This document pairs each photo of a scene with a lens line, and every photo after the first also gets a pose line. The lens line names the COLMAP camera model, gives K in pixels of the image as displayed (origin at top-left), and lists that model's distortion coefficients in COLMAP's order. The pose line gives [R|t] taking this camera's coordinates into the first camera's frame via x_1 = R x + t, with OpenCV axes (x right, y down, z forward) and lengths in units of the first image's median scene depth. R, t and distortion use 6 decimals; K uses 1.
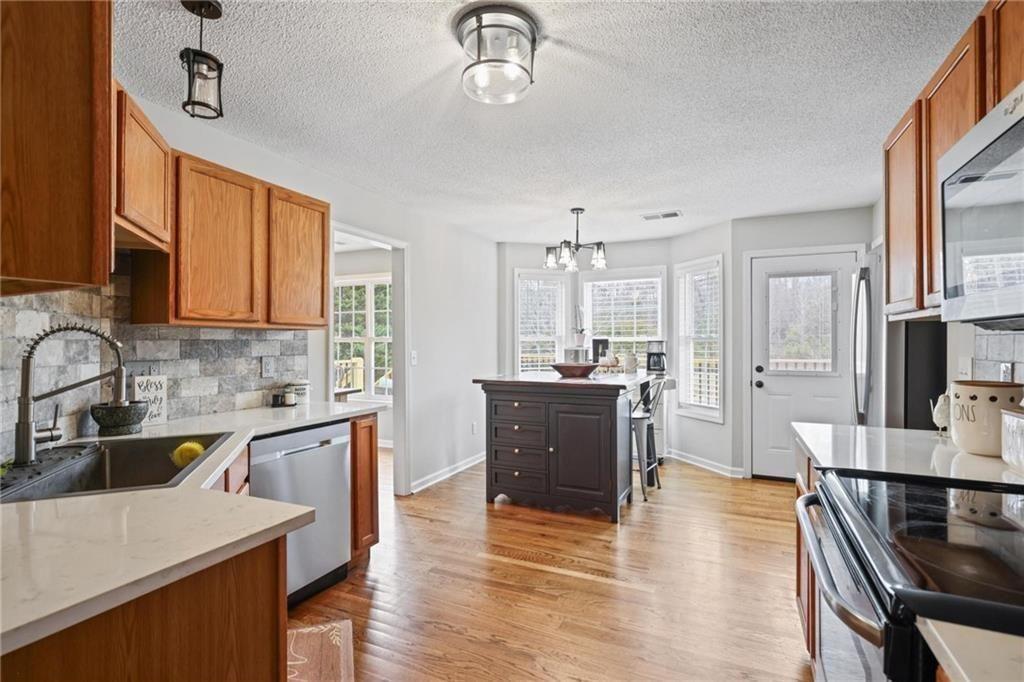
lens RADIAL K [[497.2, 0, 512.0], [0, 497.2, 341.0], [0, 0, 1]] dist [0.010228, -0.000442]
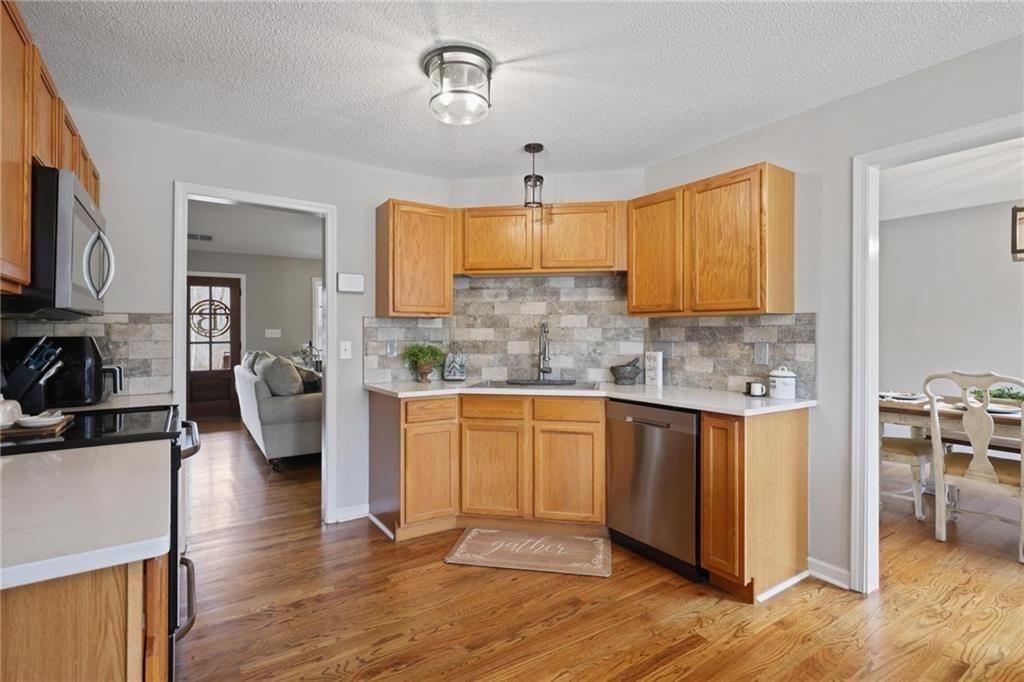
lens RADIAL K [[485.2, 0, 507.1], [0, 485.2, 330.1], [0, 0, 1]] dist [0.002054, -0.000064]
pose [[-0.519866, -0.002191, -0.854245, 0.609569], [0.005936, 0.999963, -0.006177, 0.010155], [0.854227, -0.008282, -0.519833, 1.157090]]
